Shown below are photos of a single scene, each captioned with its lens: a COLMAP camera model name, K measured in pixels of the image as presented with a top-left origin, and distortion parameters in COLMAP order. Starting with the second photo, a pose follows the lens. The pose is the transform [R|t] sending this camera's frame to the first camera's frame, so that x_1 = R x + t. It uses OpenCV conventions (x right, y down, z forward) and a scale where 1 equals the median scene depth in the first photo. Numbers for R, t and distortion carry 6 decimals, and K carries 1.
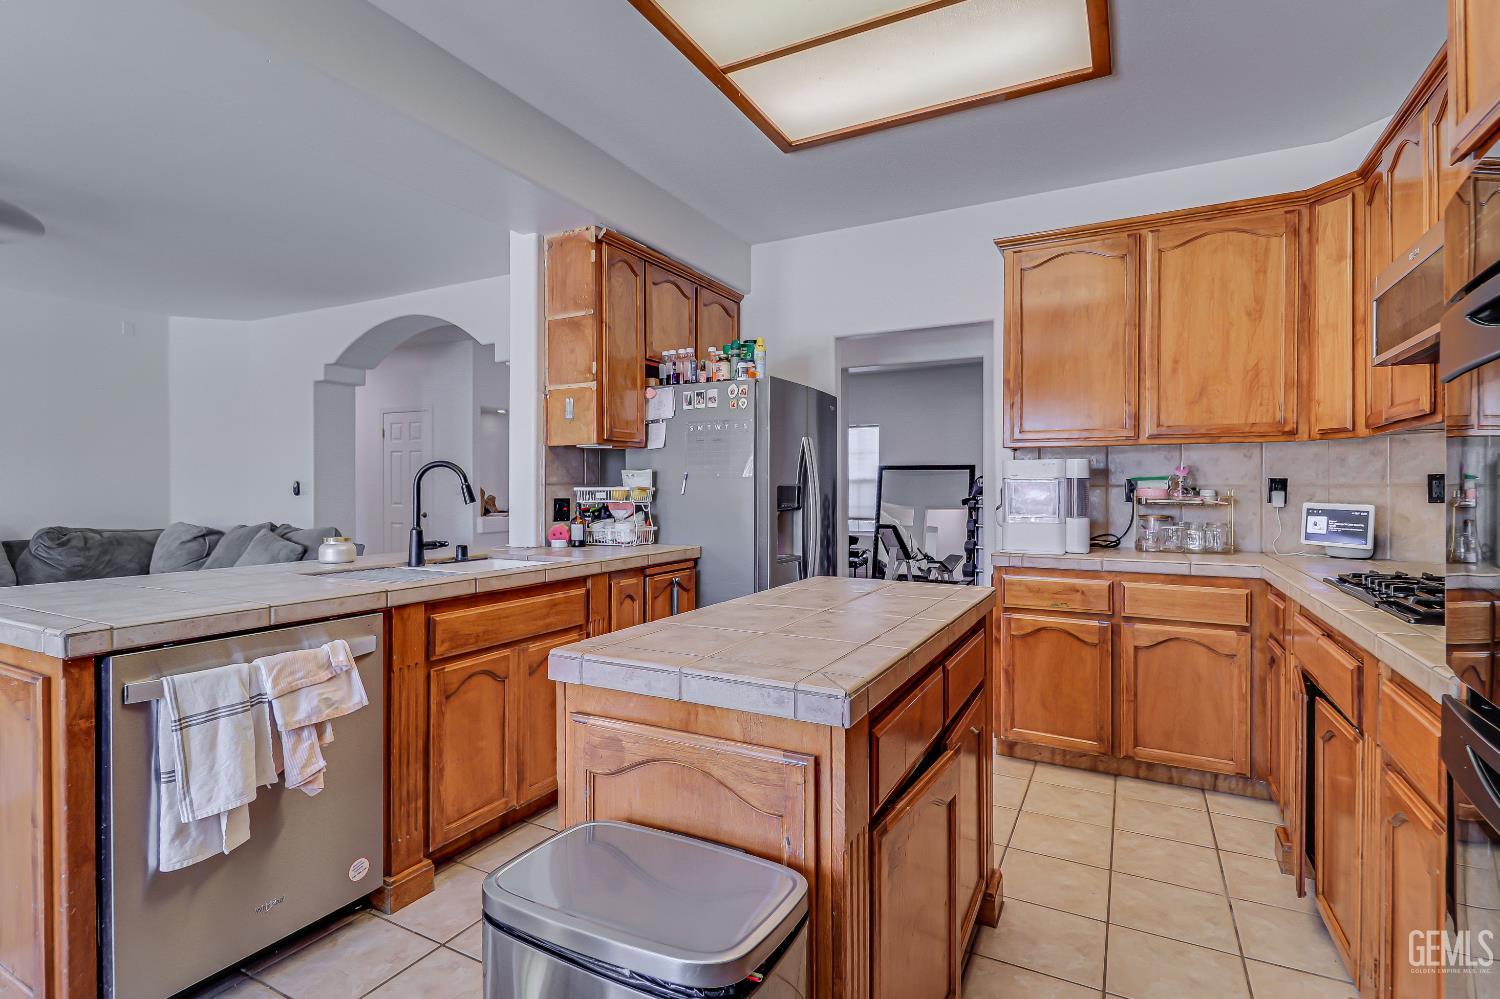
lens RADIAL K [[699.2, 0, 754.8], [0, 699.2, 487.2], [0, 0, 1]] dist [0.010544, -0.011216]
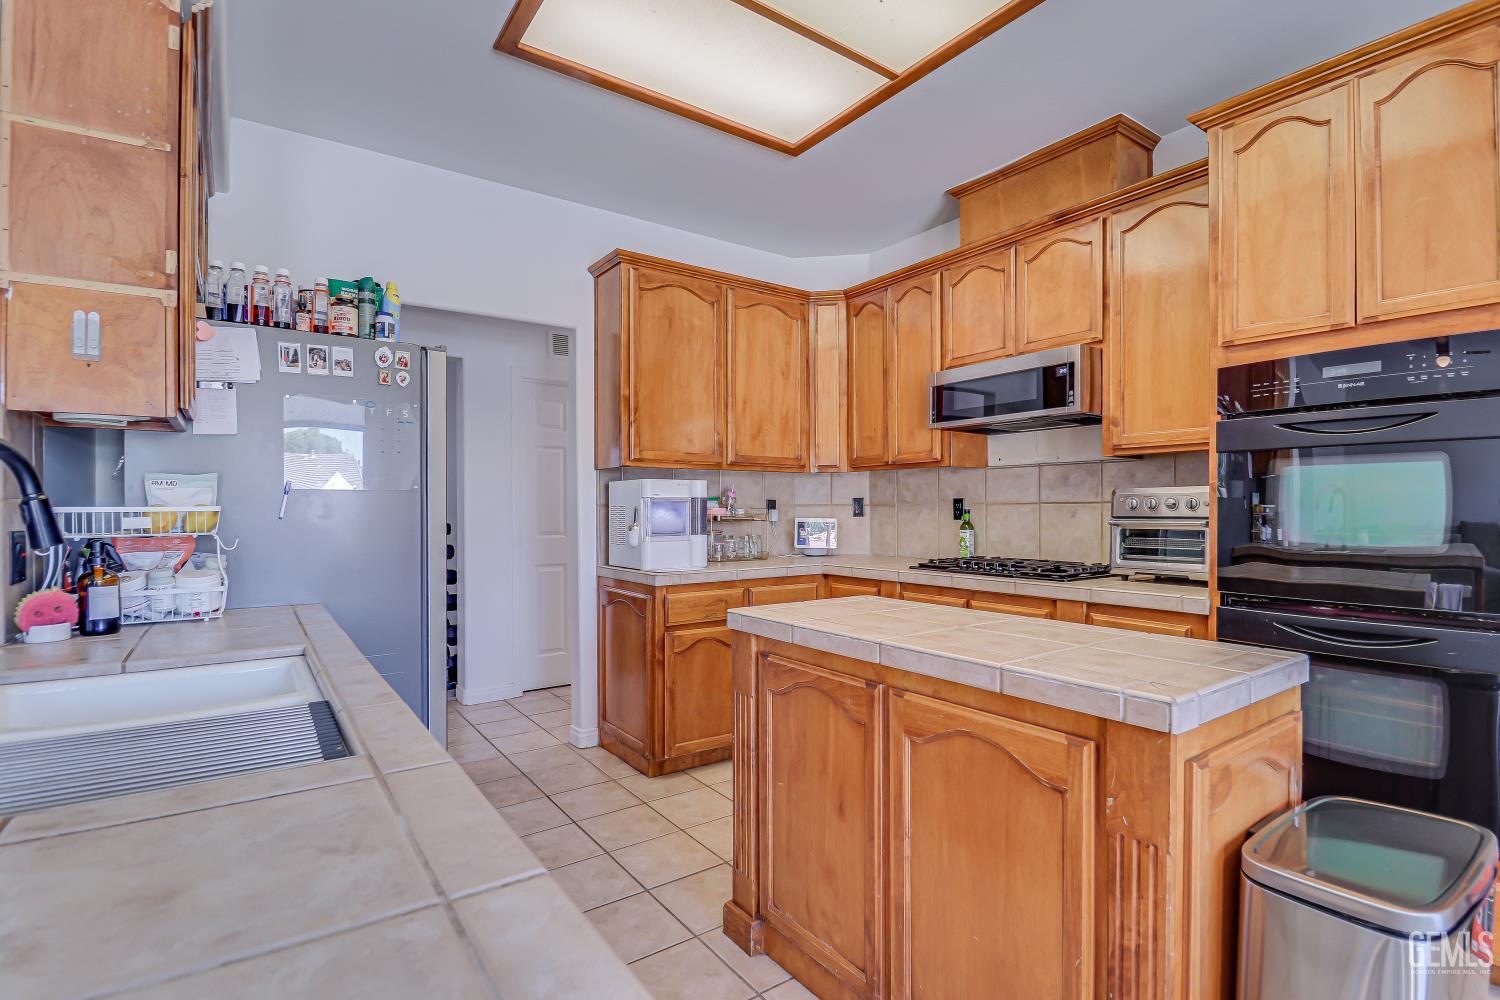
lens RADIAL K [[736.1, 0, 764.5], [0, 736.1, 513.2], [0, 0, 1]] dist [-0.005606, -0.004439]
pose [[0.445129, -0.006728, 0.895441, -0.500870], [0.001805, 0.999976, 0.006616, 0.002928], [-0.895465, -0.001329, 0.445131, 0.392673]]
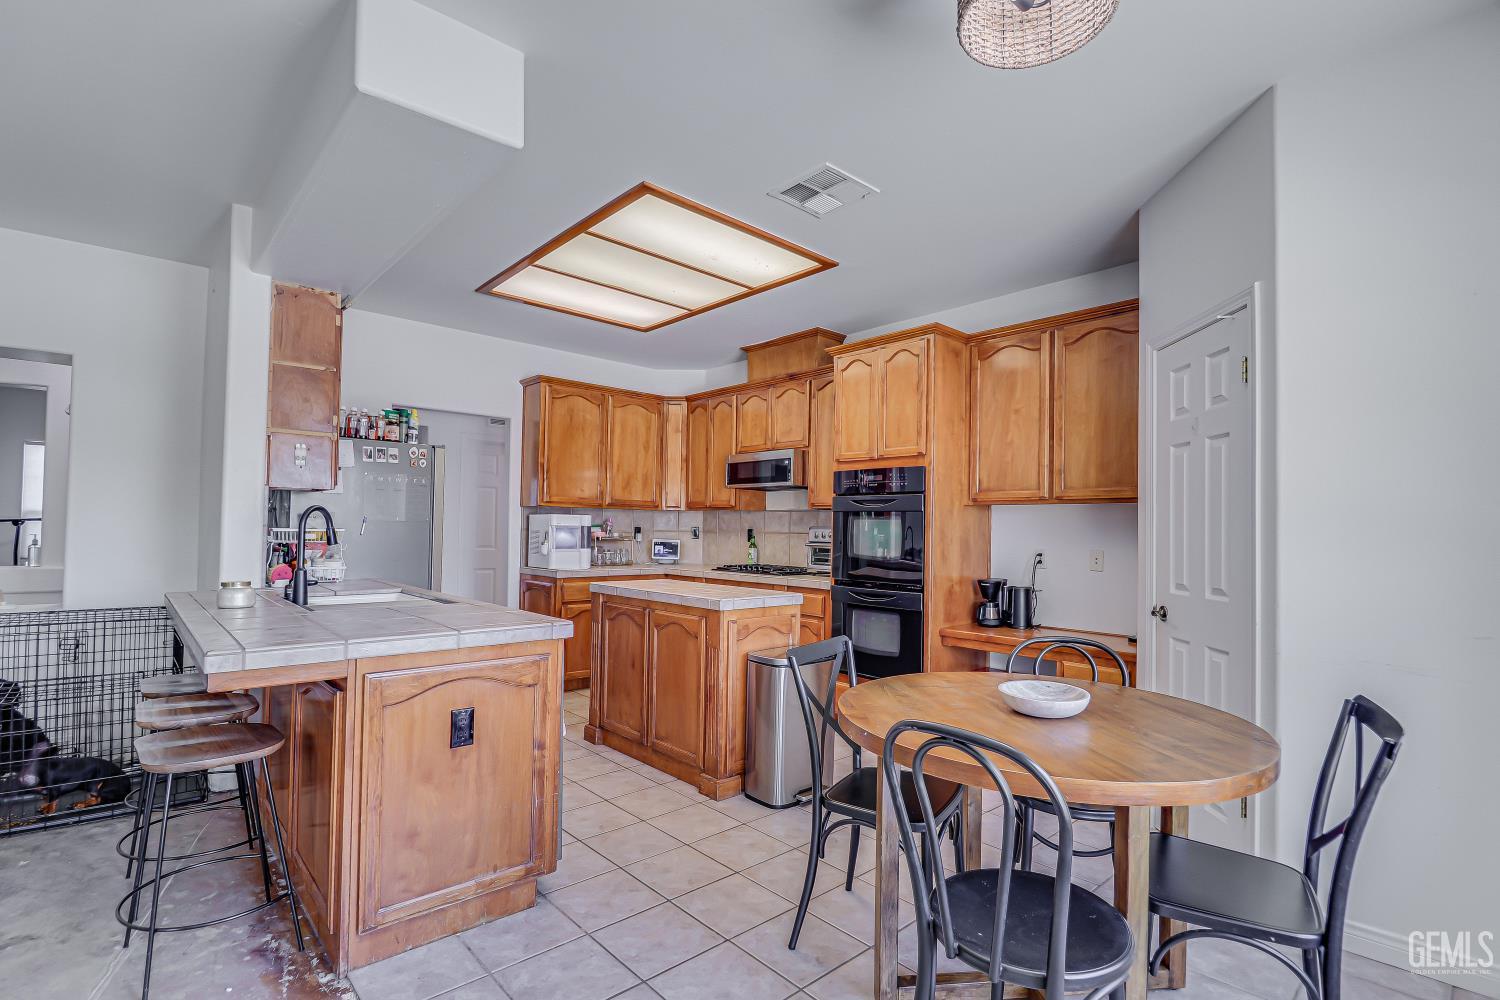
lens RADIAL K [[699.2, 0, 762.5], [0, 699.2, 518.2], [0, 0, 1]] dist [0.010544, -0.011216]
pose [[0.329953, 0.023055, 0.943716, -1.041498], [-0.017970, 0.999674, -0.018139, -0.008629], [-0.943826, -0.010973, 0.330260, -0.008164]]
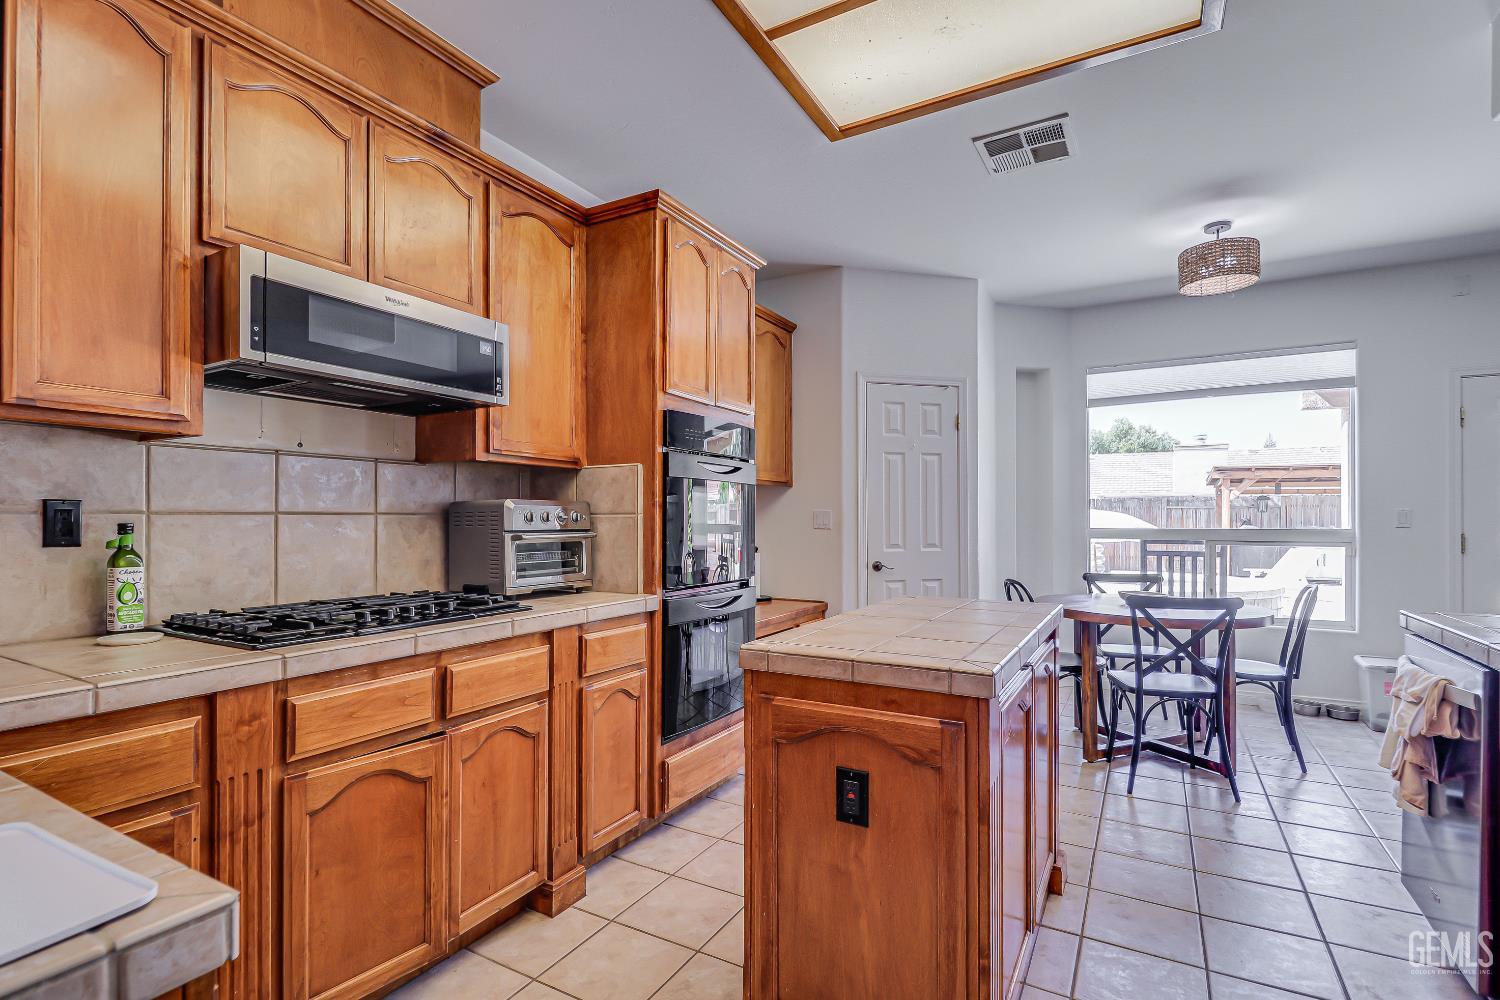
lens RADIAL K [[699.2, 0, 740.7], [0, 699.2, 518.7], [0, 0, 1]] dist [0.010544, -0.011216]
pose [[-0.998908, -0.000931, 0.046717, 0.198773], [-0.001000, 0.999998, -0.001459, 0.001660], [-0.046715, -0.001505, -0.998907, 1.146611]]
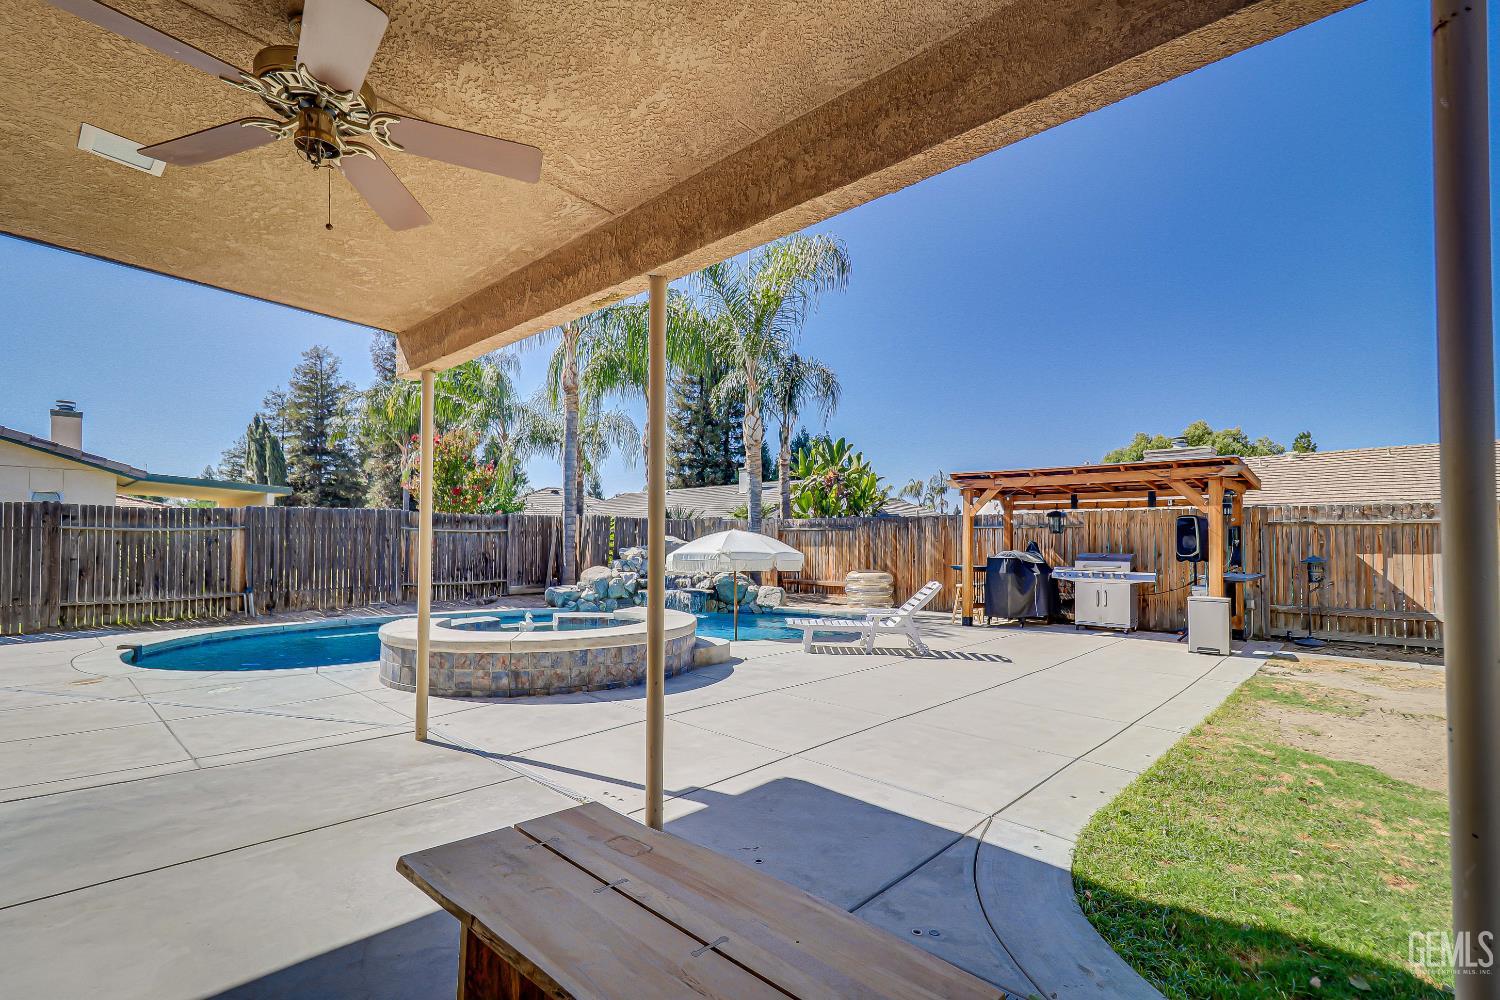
lens RADIAL K [[699.2, 0, 771.0], [0, 699.2, 513.7], [0, 0, 1]] dist [0.010544, -0.011216]
pose [[-0.969398, 0.005731, 0.245429, -2.606721], [-0.004195, 0.999195, -0.039901, 0.000412], [-0.245460, -0.039710, -0.968593, 0.154130]]
